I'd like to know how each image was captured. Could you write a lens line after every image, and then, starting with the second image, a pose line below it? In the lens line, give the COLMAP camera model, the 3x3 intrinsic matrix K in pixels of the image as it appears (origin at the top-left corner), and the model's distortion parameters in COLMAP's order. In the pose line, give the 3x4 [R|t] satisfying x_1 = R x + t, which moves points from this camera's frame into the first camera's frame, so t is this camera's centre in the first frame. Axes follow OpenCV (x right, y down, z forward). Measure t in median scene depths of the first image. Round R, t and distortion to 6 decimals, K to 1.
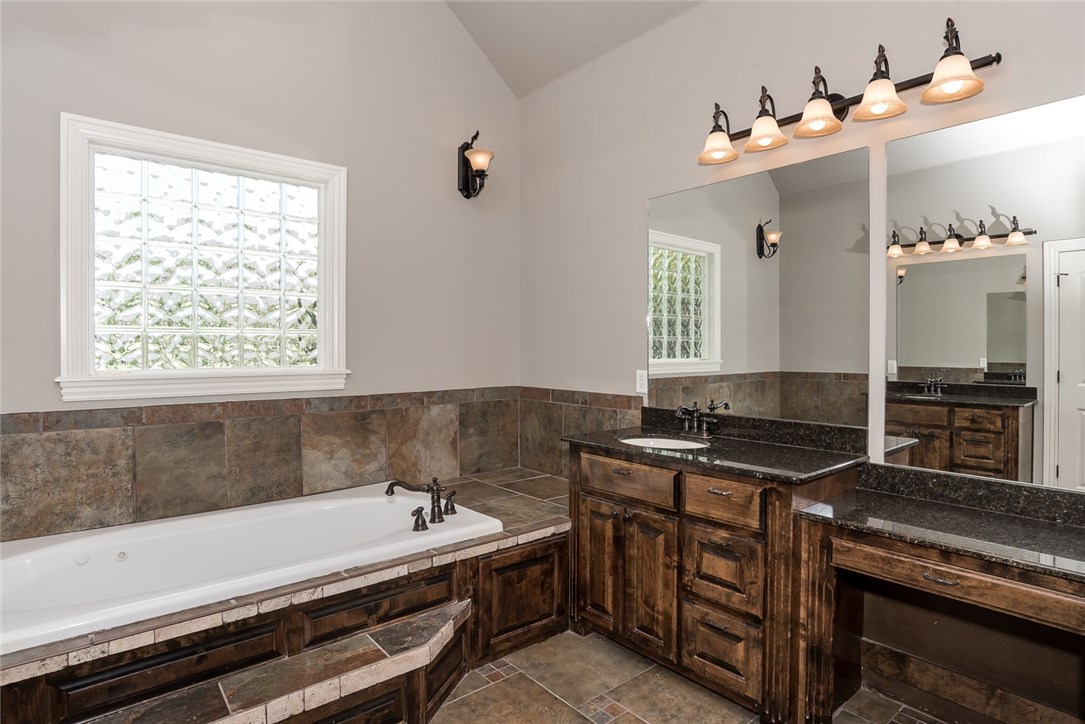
lens RADIAL K [[558.2, 0, 550.5], [0, 558.2, 355.8], [0, 0, 1]] dist [-0.044739, 0.014989]
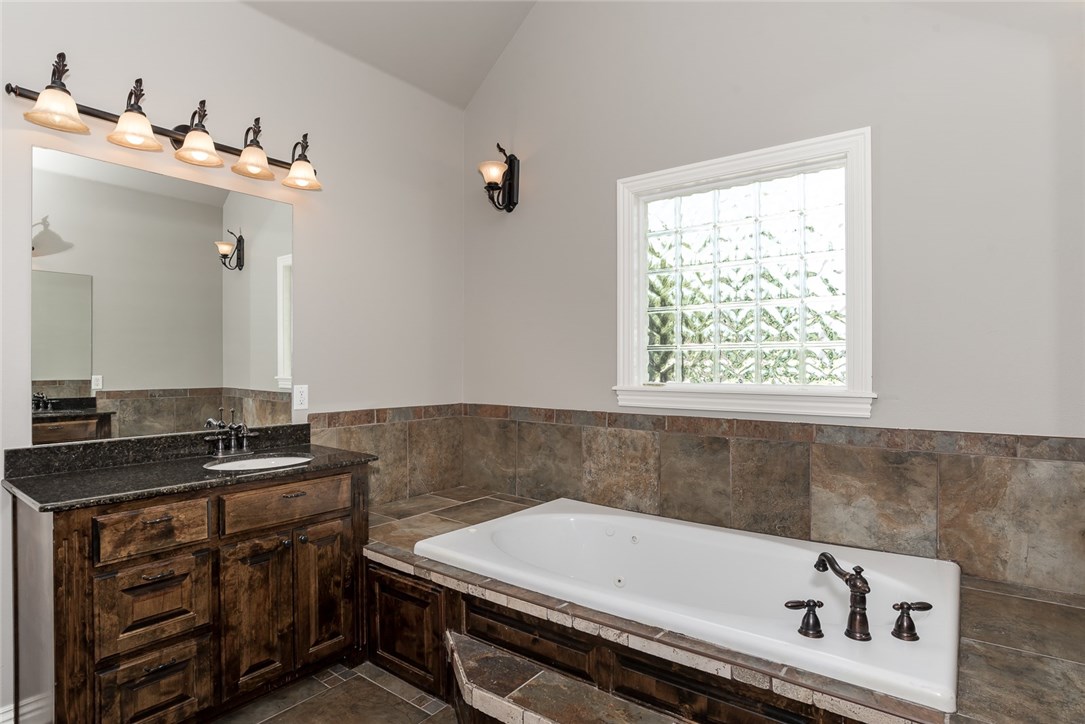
lens RADIAL K [[558.2, 0, 551.7], [0, 558.2, 361.3], [0, 0, 1]] dist [-0.044739, 0.014989]
pose [[0.244015, -0.001033, -0.969771, 0.291480], [-0.010372, 0.999939, -0.003675, -0.011487], [0.969716, 0.010955, 0.243990, 0.456410]]
